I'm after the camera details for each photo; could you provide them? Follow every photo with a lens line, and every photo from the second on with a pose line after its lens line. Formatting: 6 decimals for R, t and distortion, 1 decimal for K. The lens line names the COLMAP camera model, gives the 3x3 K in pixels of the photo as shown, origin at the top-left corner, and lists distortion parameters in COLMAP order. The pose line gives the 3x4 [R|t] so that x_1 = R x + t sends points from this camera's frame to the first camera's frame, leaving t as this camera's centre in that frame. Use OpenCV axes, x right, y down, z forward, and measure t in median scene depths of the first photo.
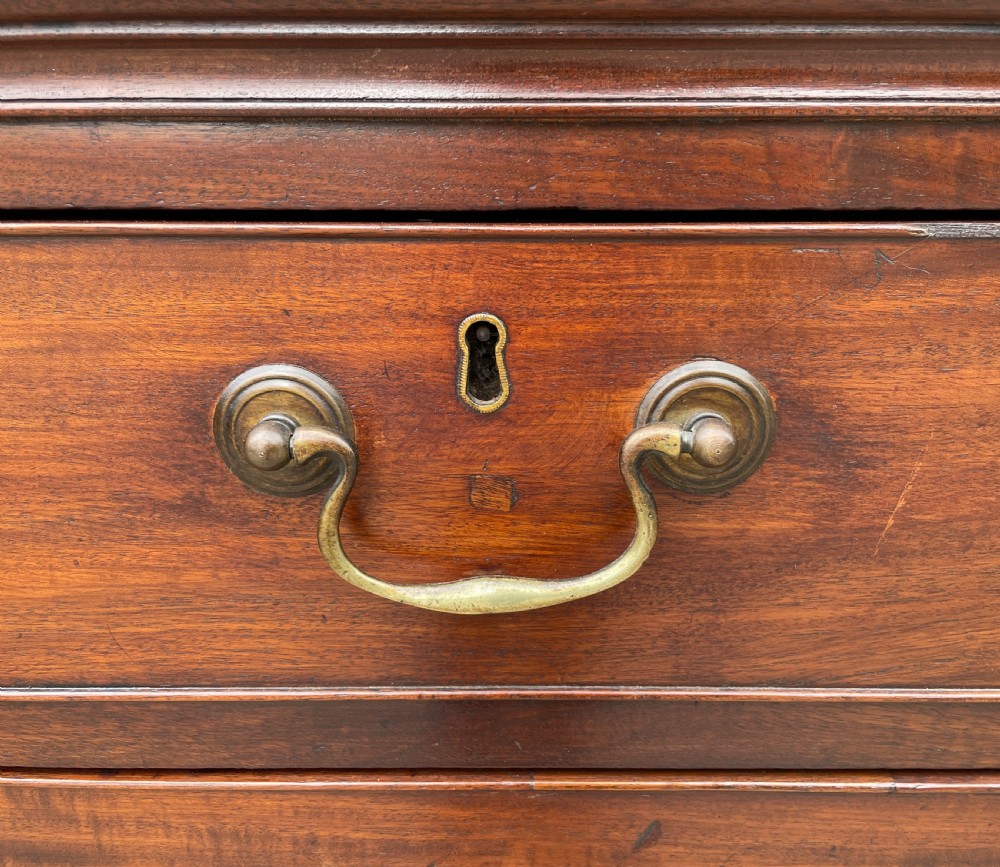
lens RADIAL K [[1057.7, 0, 505.5], [0, 1057.7, 432.6], [0, 0, 1]] dist [-0.025258, 0.000000]
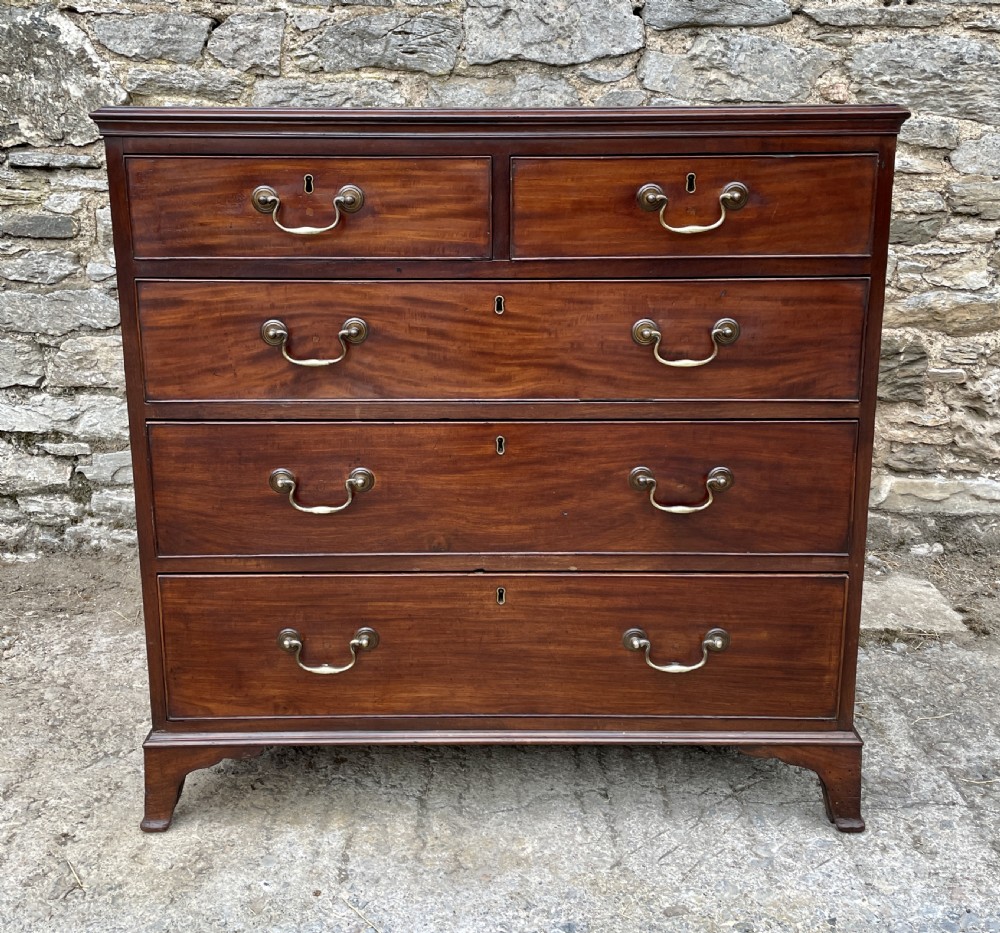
lens RADIAL K [[1146.7, 0, 513.5], [0, 1146.7, 376.7], [0, 0, 1]] dist [0.037847, 0.000000]
pose [[0.999894, -0.003671, 0.014102, -0.940469], [0.004853, 0.996395, -0.084697, 1.305289], [-0.013740, 0.084756, 0.996307, -4.347360]]
